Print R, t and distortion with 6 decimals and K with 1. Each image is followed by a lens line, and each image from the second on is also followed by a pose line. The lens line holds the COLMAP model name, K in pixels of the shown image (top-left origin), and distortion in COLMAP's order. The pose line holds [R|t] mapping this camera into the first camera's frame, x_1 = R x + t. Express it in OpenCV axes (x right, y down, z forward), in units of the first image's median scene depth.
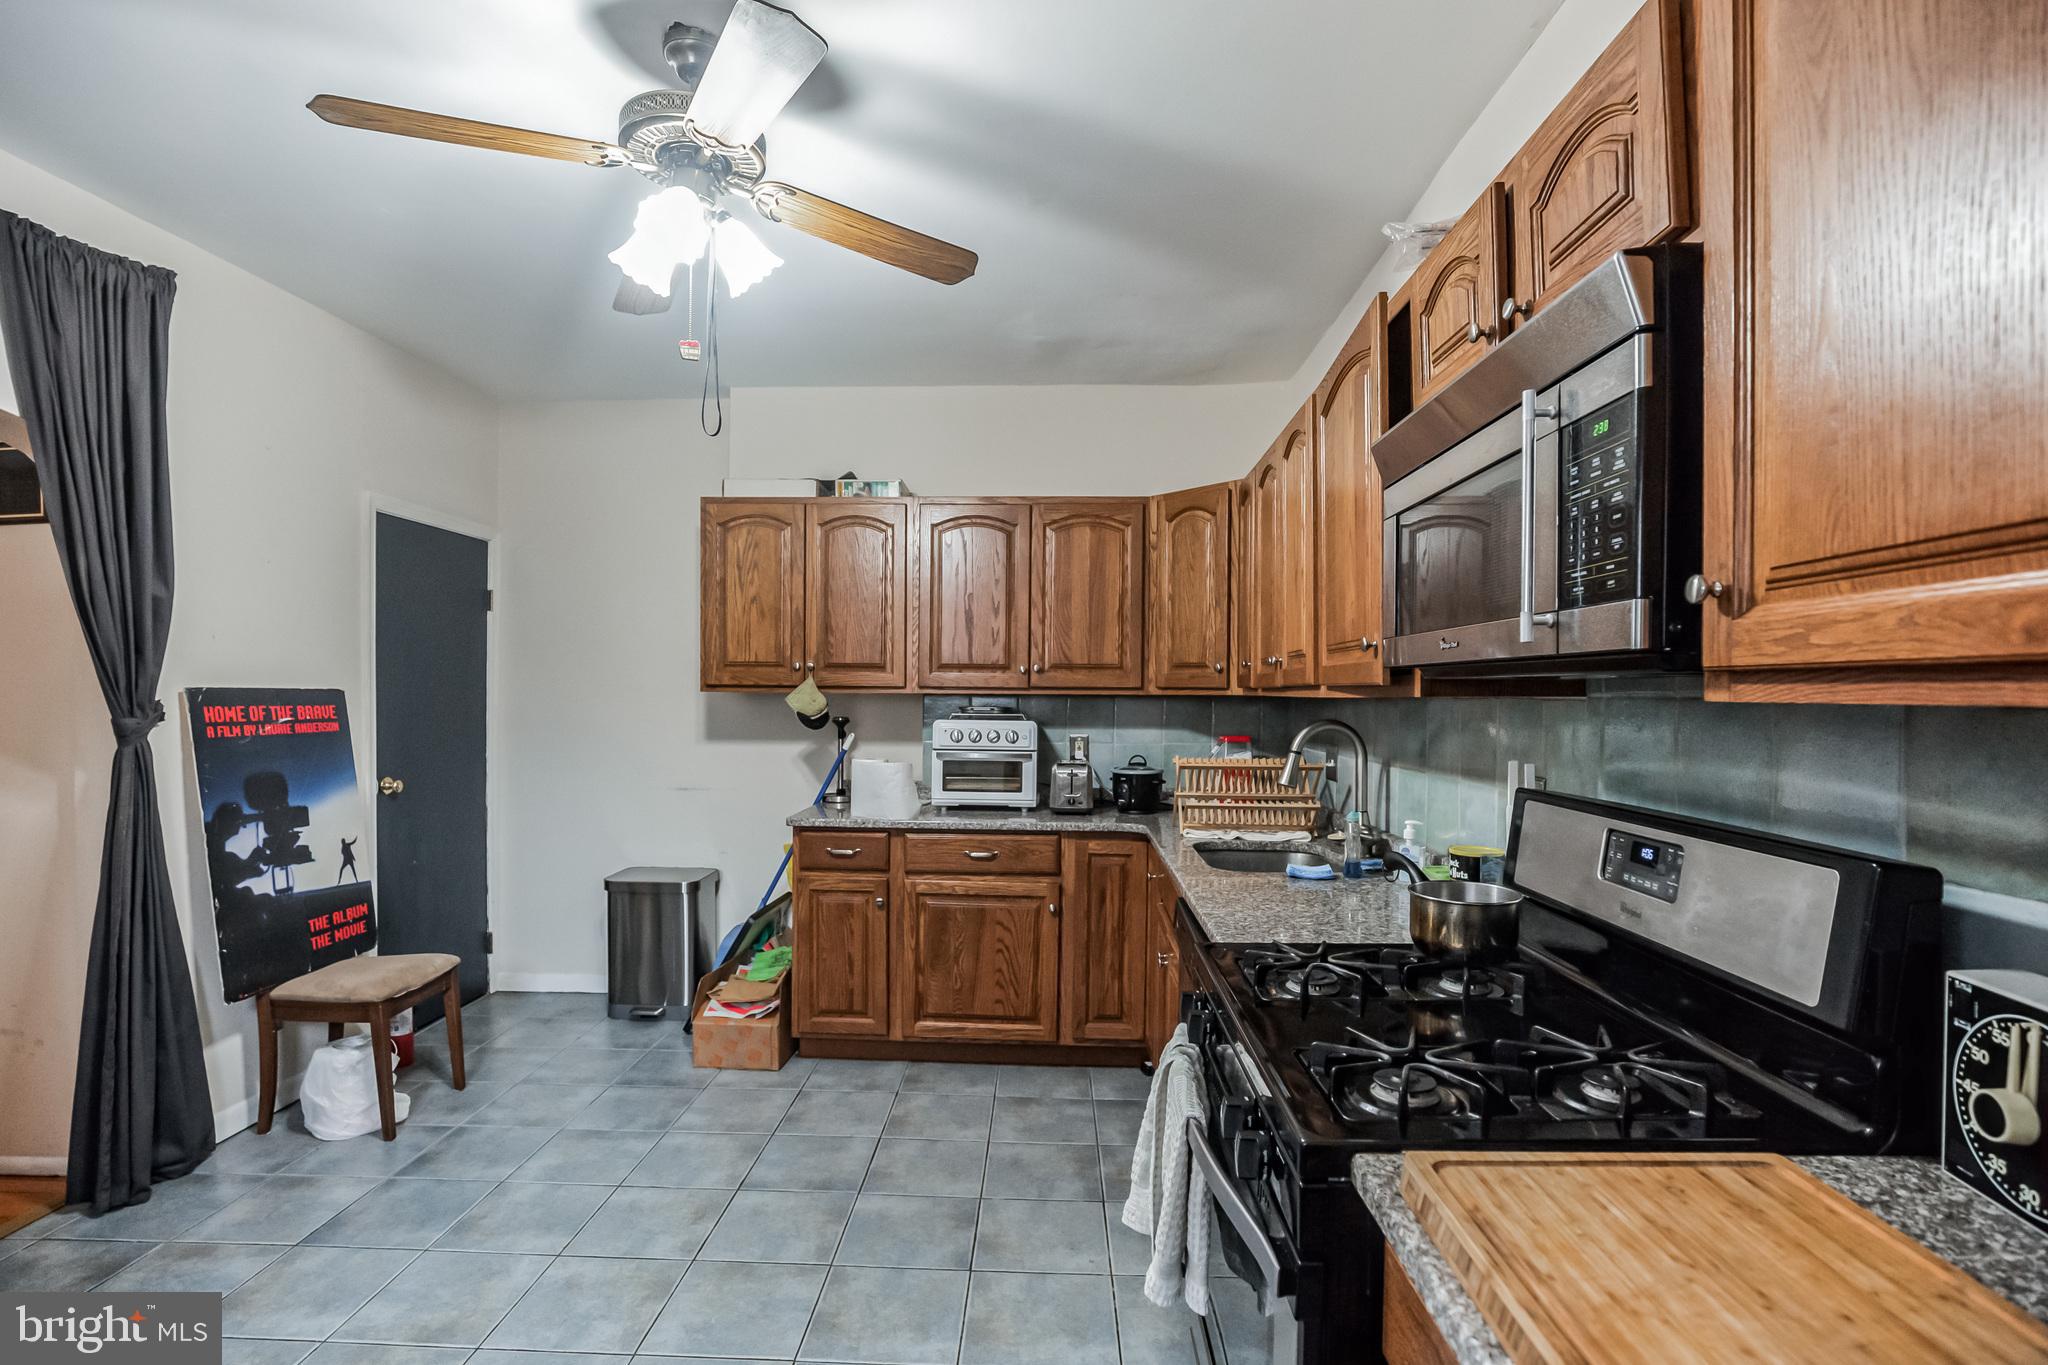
lens RADIAL K [[971.6, 0, 1013.8], [0, 971.6, 695.5], [0, 0, 1]] dist [-0.001673, -0.000153]
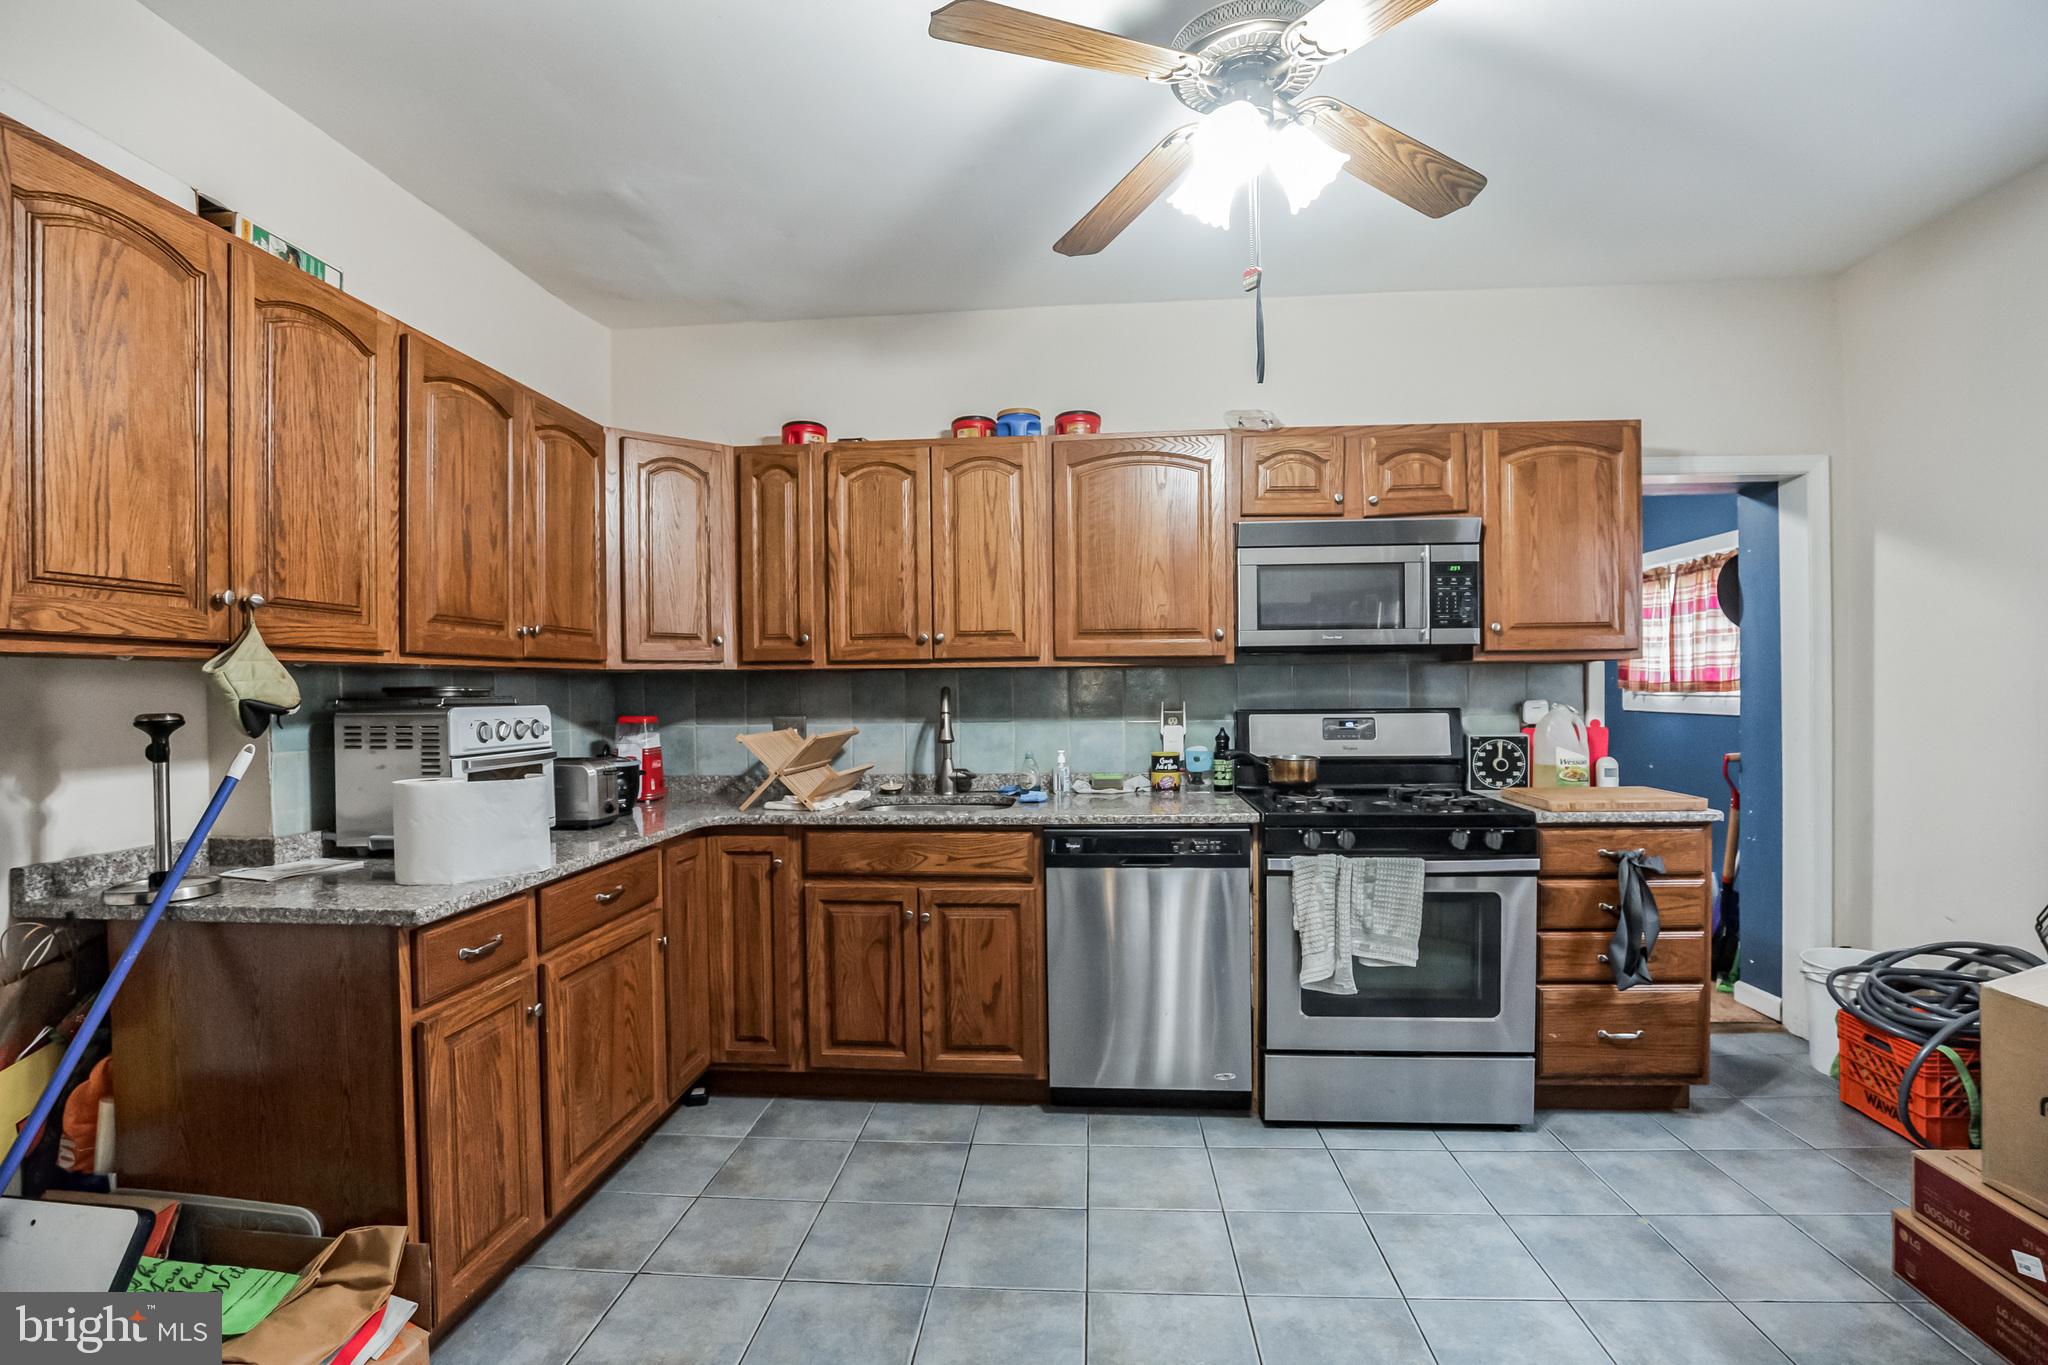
lens RADIAL K [[971.6, 0, 1013.4], [0, 971.6, 681.8], [0, 0, 1]] dist [-0.001673, -0.000153]
pose [[0.043841, -0.003274, 0.999033, -0.667382], [0.014701, 0.999888, 0.002632, 0.012516], [-0.998930, 0.014571, 0.043885, 0.629198]]
